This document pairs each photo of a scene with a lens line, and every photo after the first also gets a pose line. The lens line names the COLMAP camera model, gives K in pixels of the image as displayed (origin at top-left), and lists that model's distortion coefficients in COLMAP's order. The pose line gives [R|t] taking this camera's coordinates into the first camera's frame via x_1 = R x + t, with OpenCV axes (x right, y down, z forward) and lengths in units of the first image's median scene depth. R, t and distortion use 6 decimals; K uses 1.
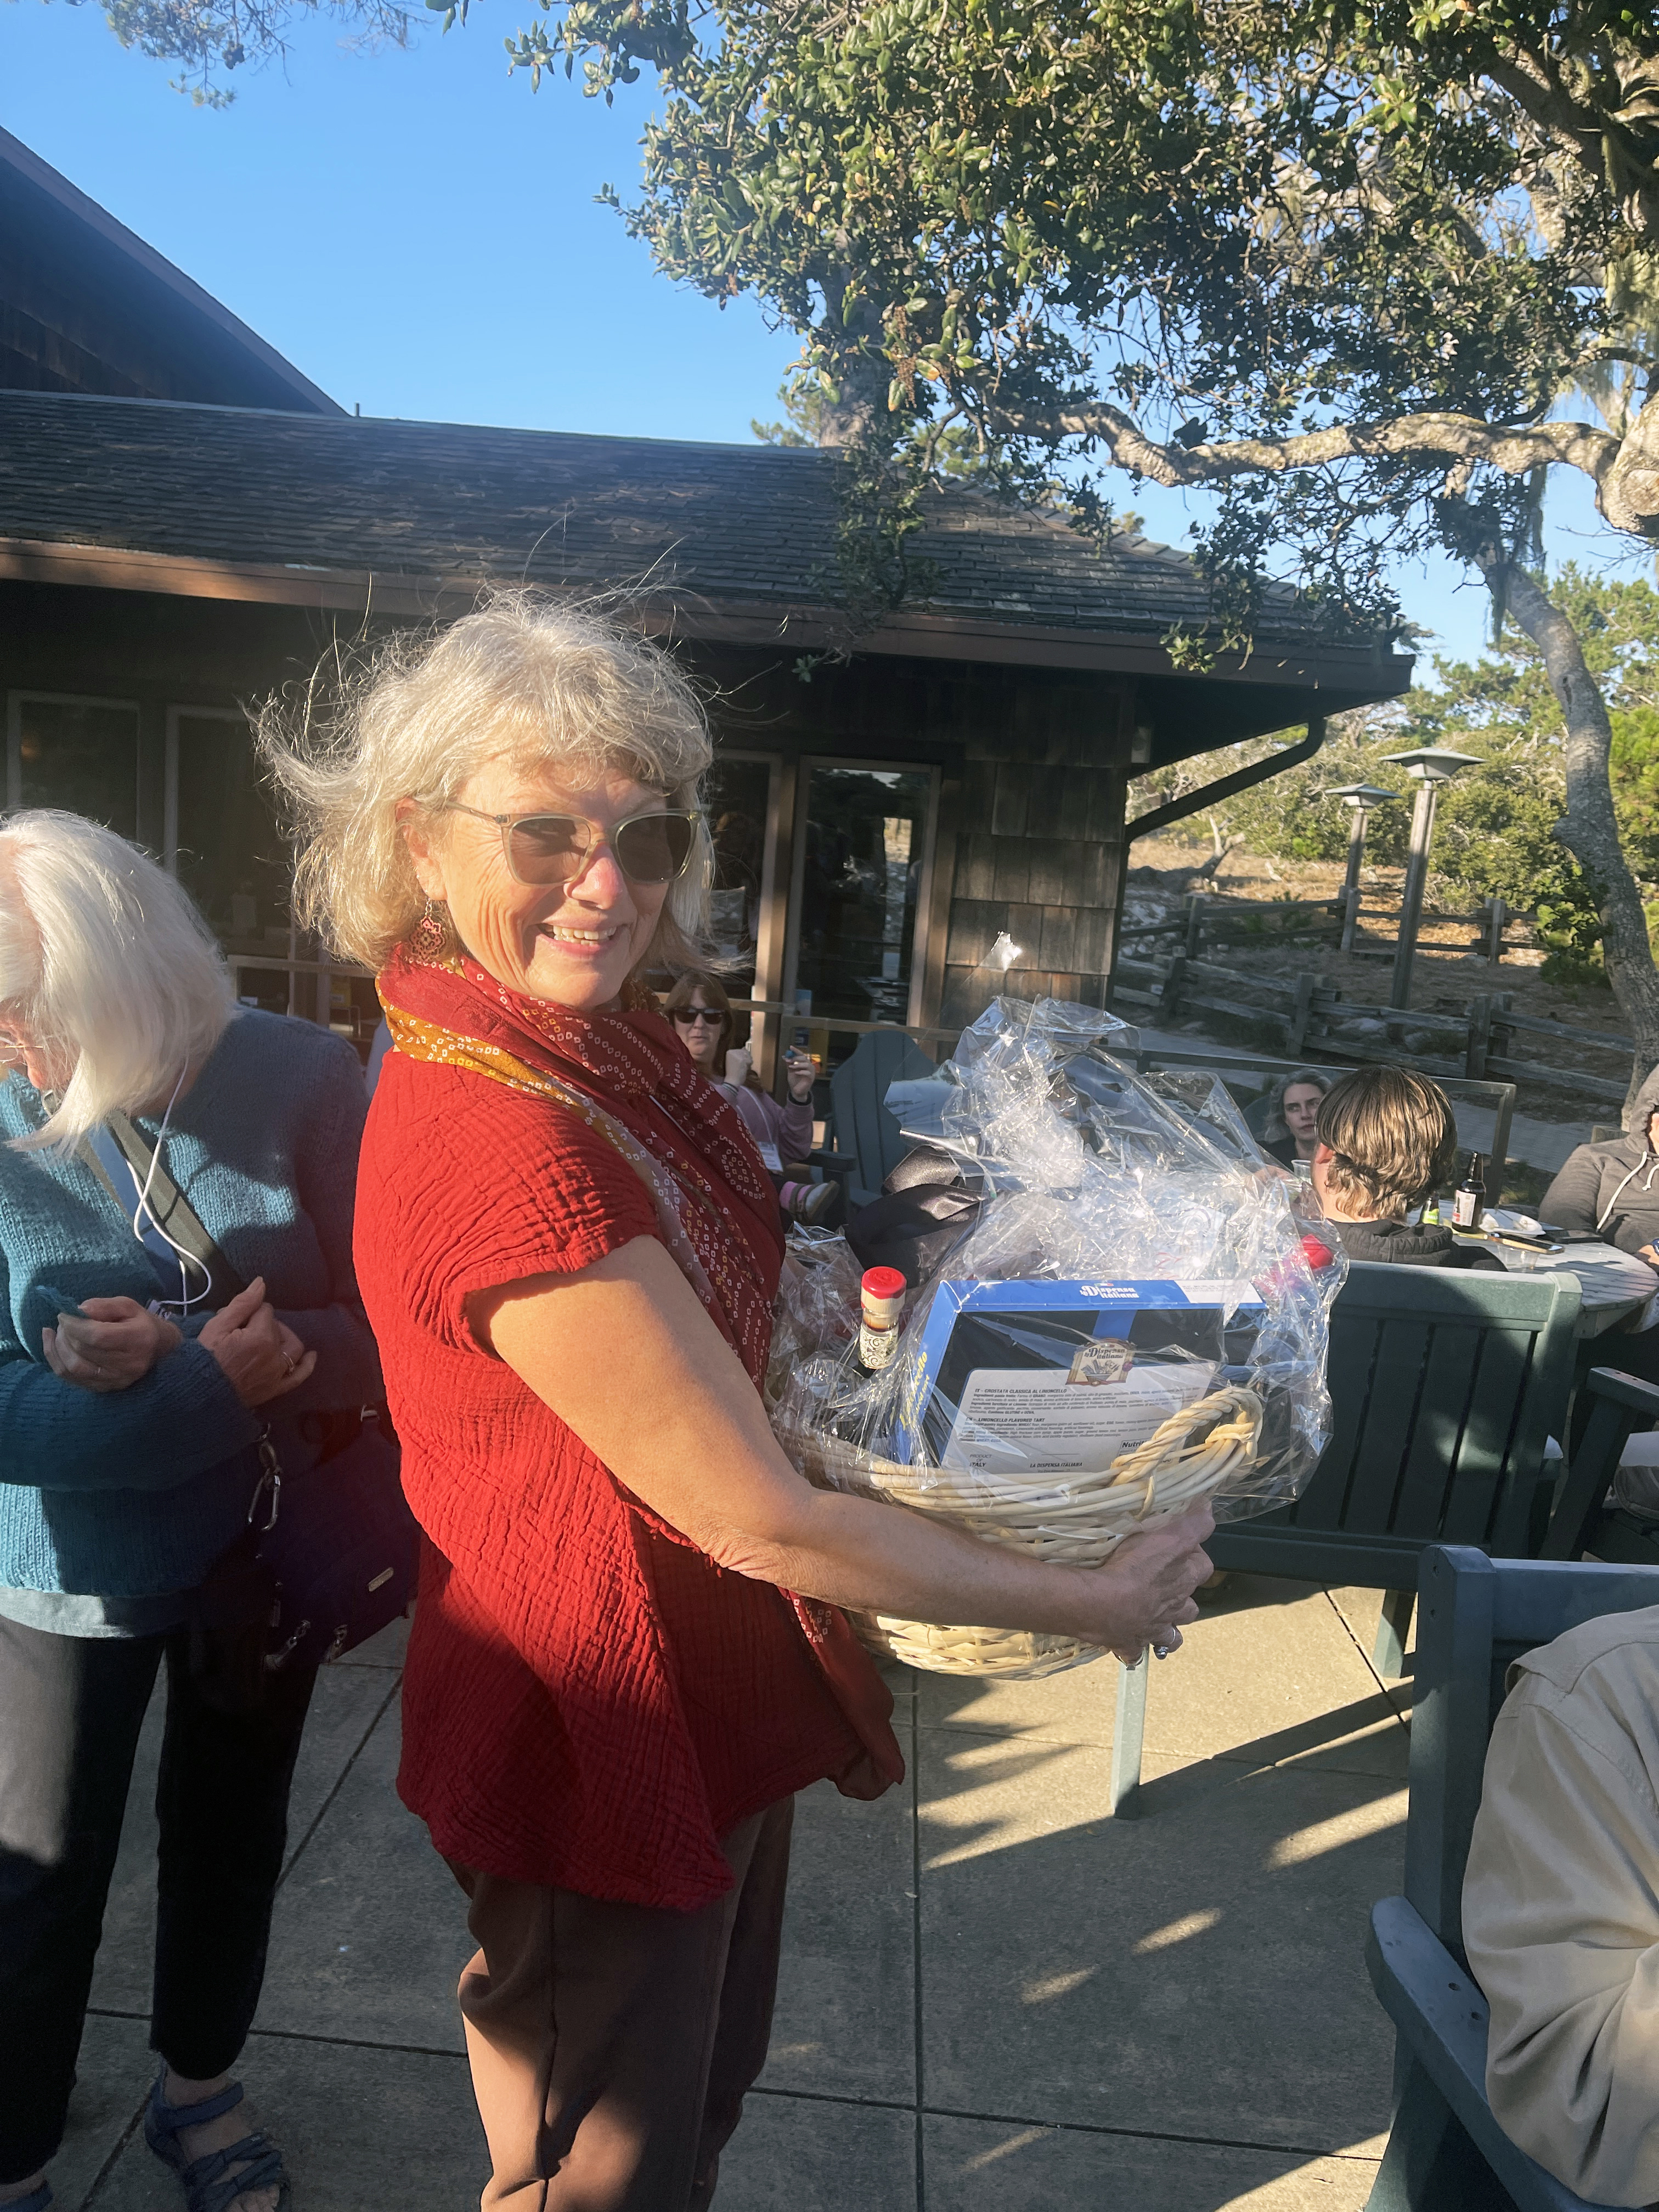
lens RADIAL K [[1680.9, 0, 827.6], [0, 1680.9, 1113.9], [0, 0, 1]] dist [0.070286, -0.096769]
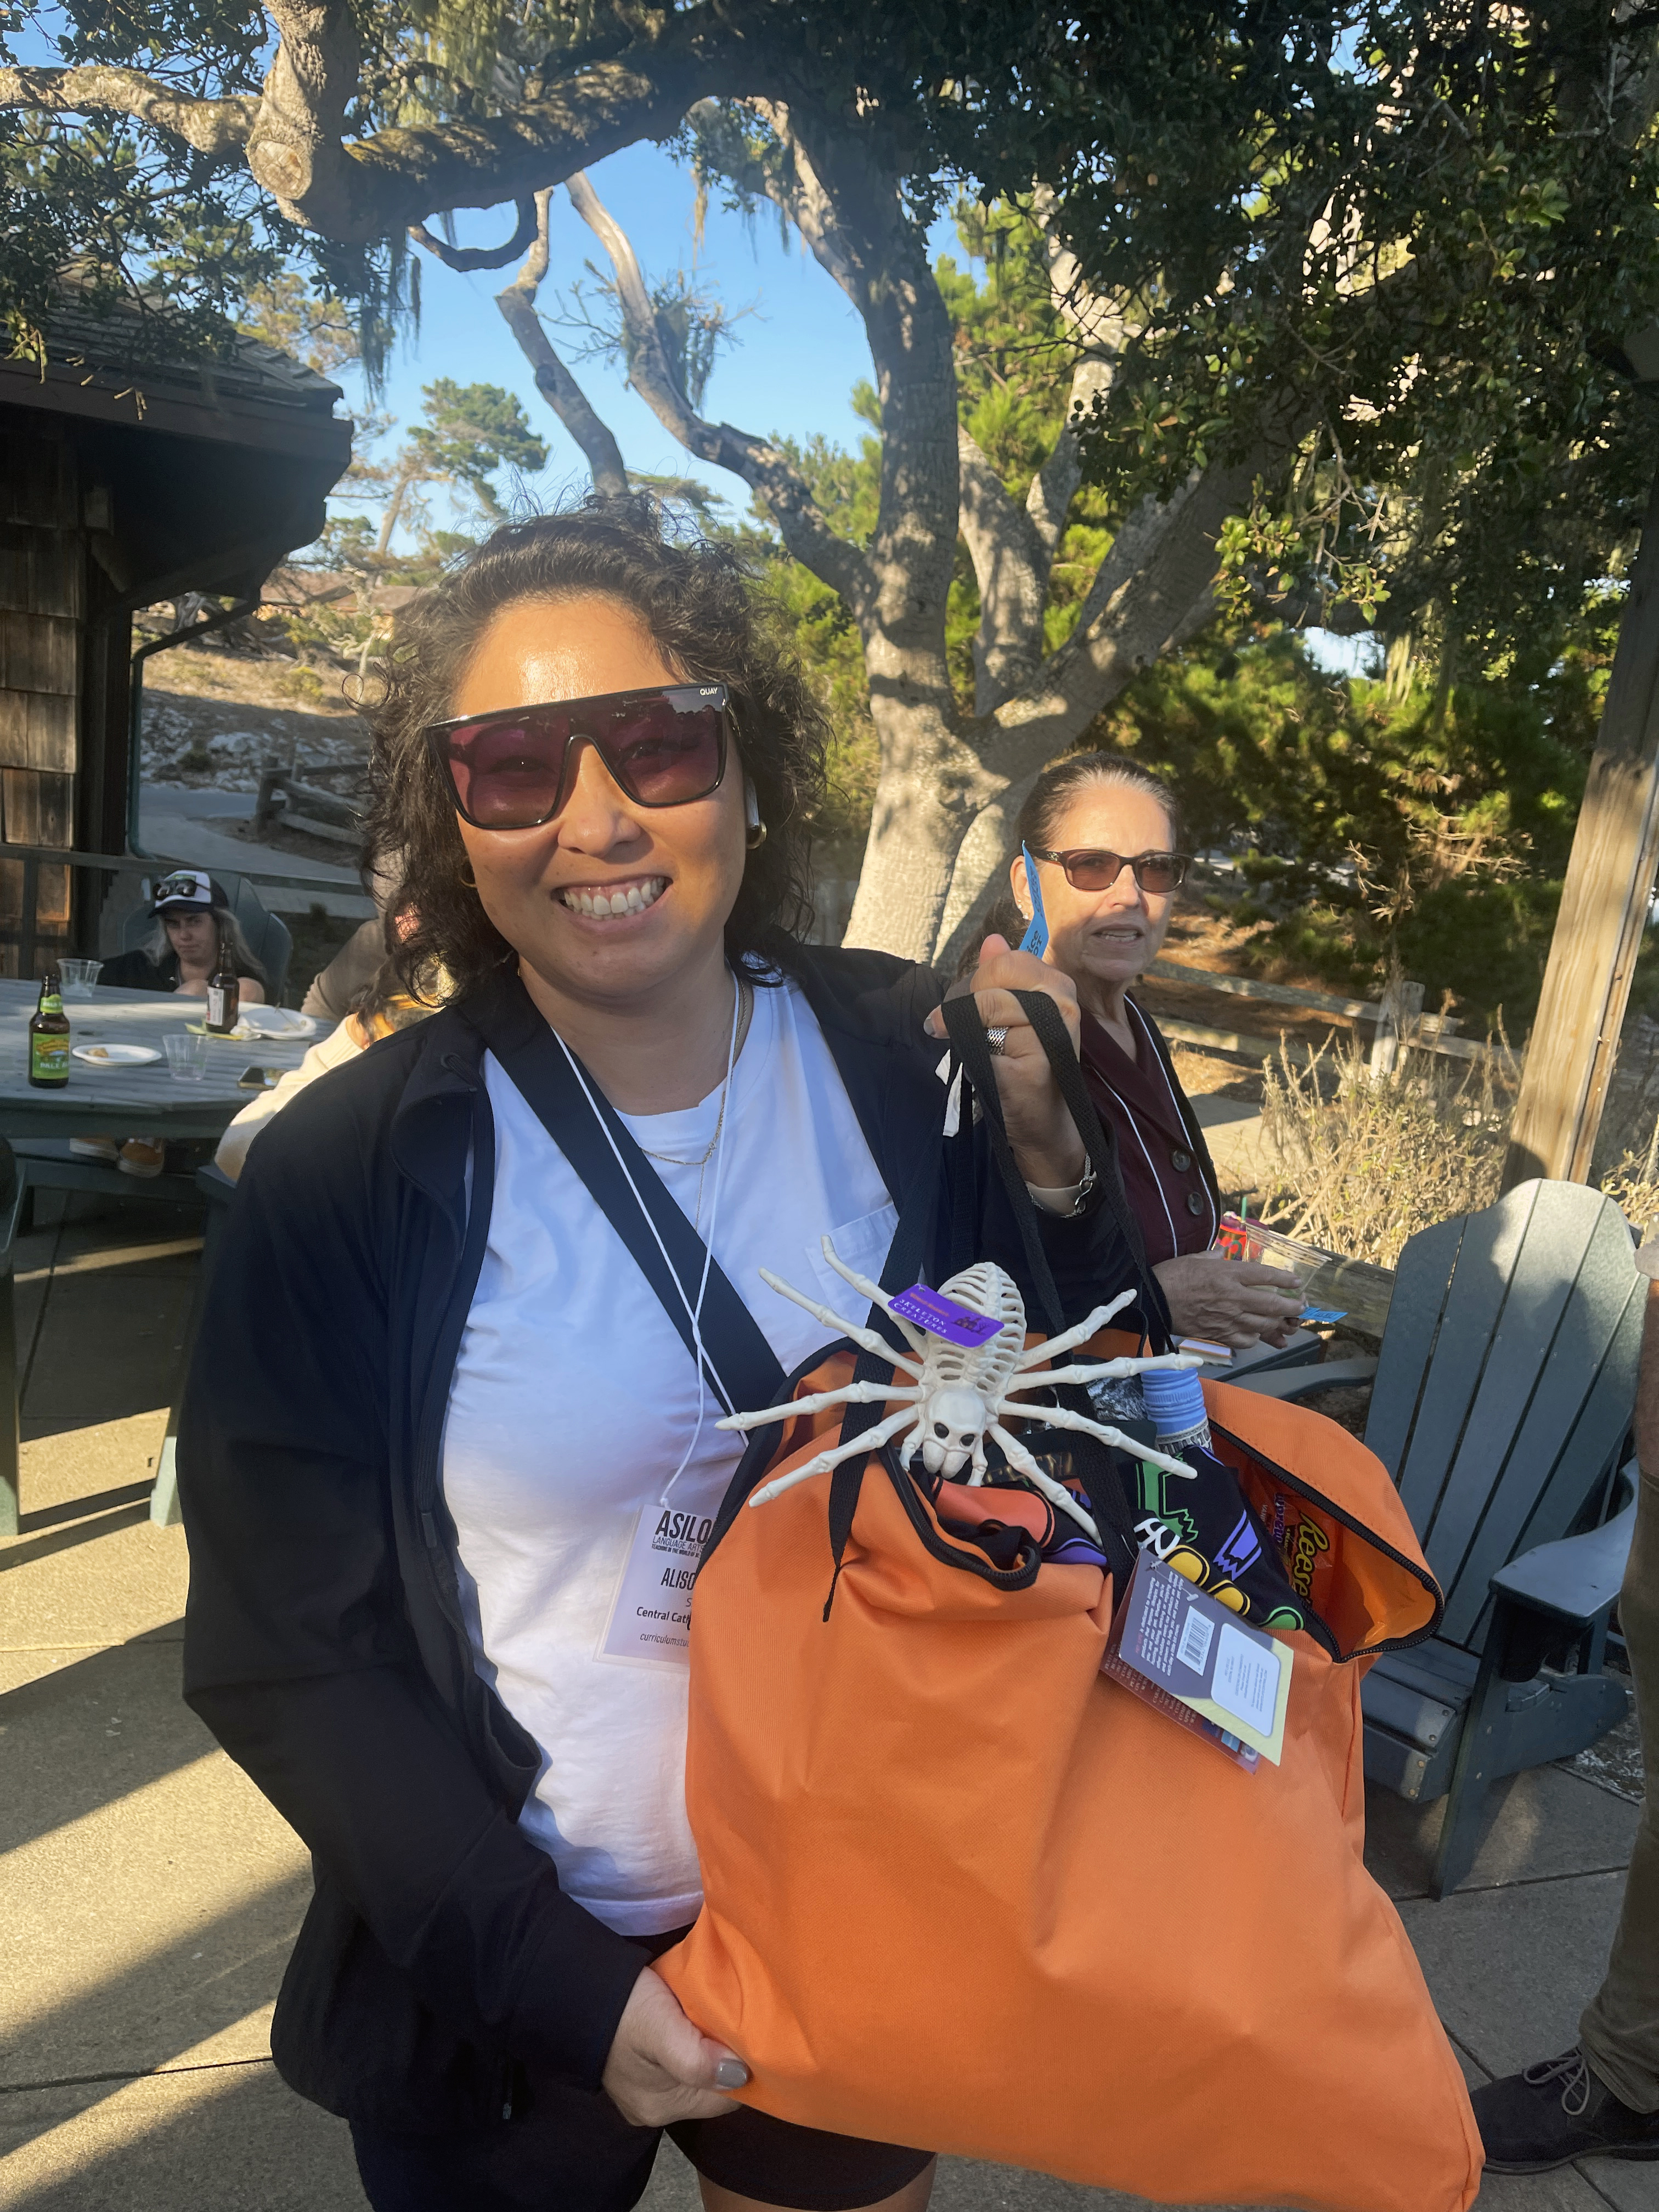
lens RADIAL K [[1680.9, 0, 837.9], [0, 1680.9, 1124.1], [0, 0, 1]] dist [0.070286, -0.096769]
pose [[0.922012, -0.044649, 0.384579, 0.121660], [0.010557, 0.995858, 0.090306, 0.014768], [-0.387018, -0.079203, 0.918664, 0.016718]]
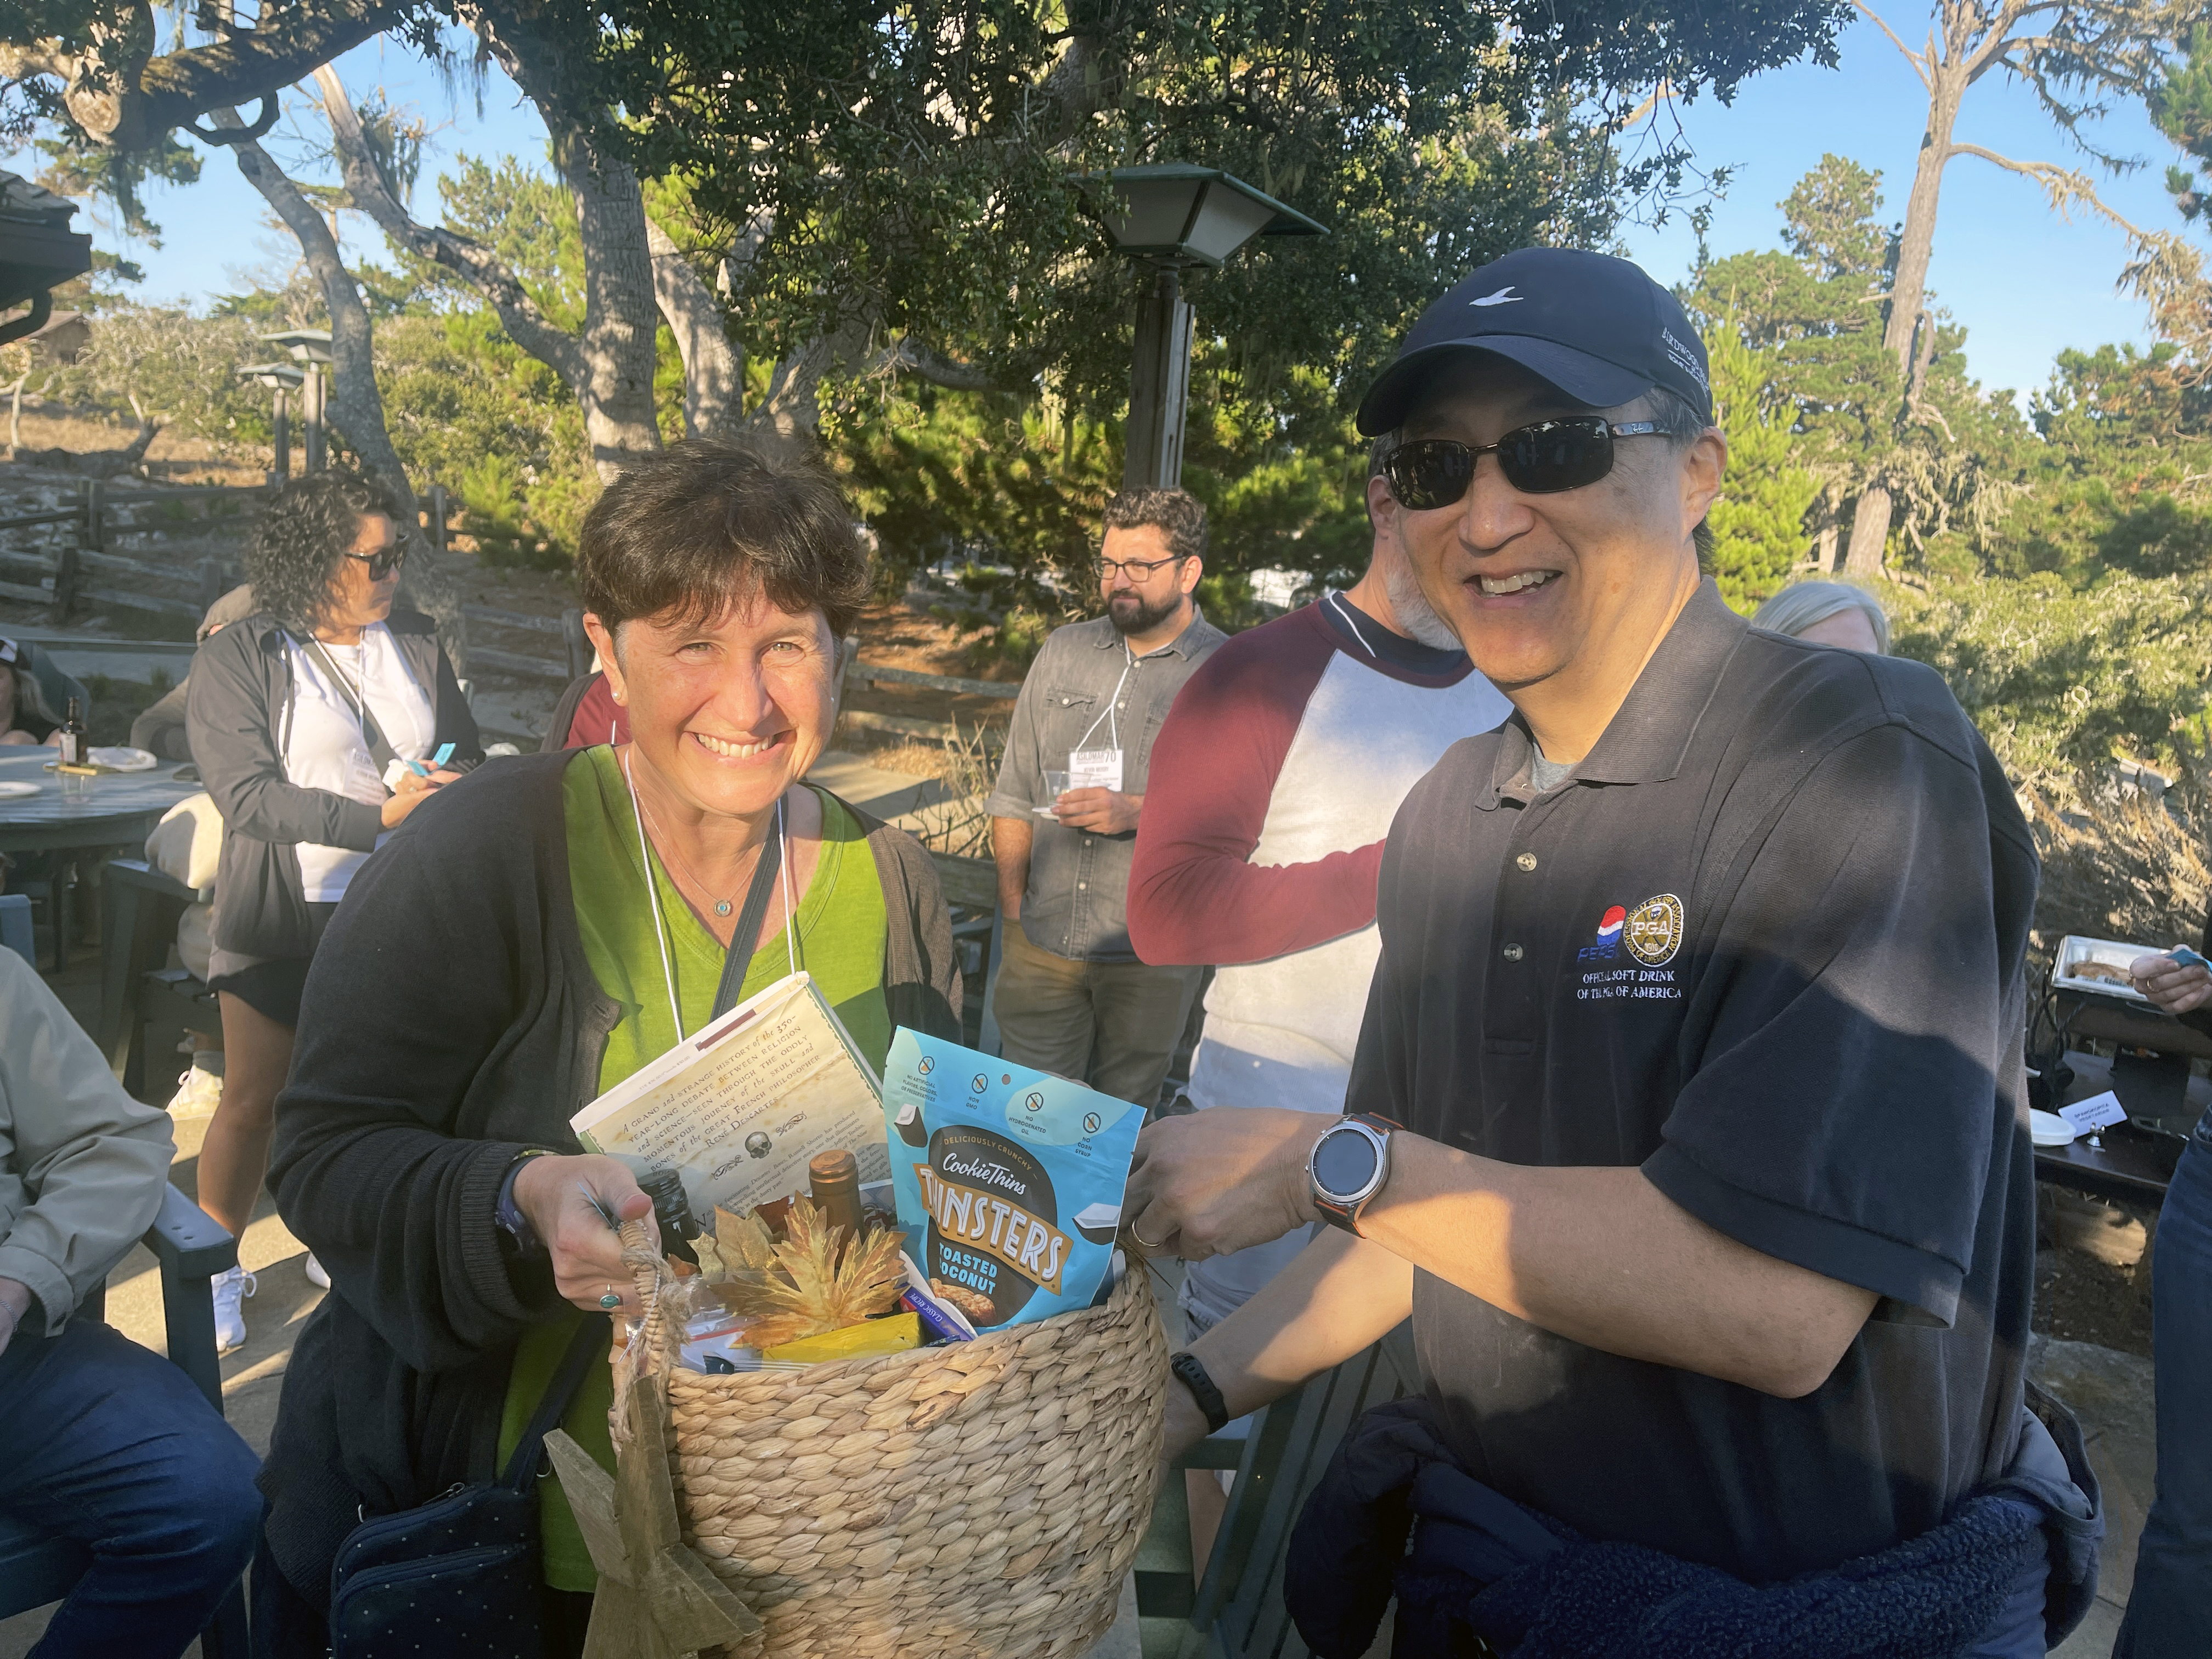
lens RADIAL K [[1680.9, 0, 1096.1], [0, 1680.9, 830.8], [0, 0, 1]] dist [0.070286, -0.096769]
pose [[0.768606, -0.123967, 0.627596, 0.068397], [0.078940, 0.991926, 0.099255, 0.019206], [-0.634833, -0.026745, 0.772186, -0.106708]]
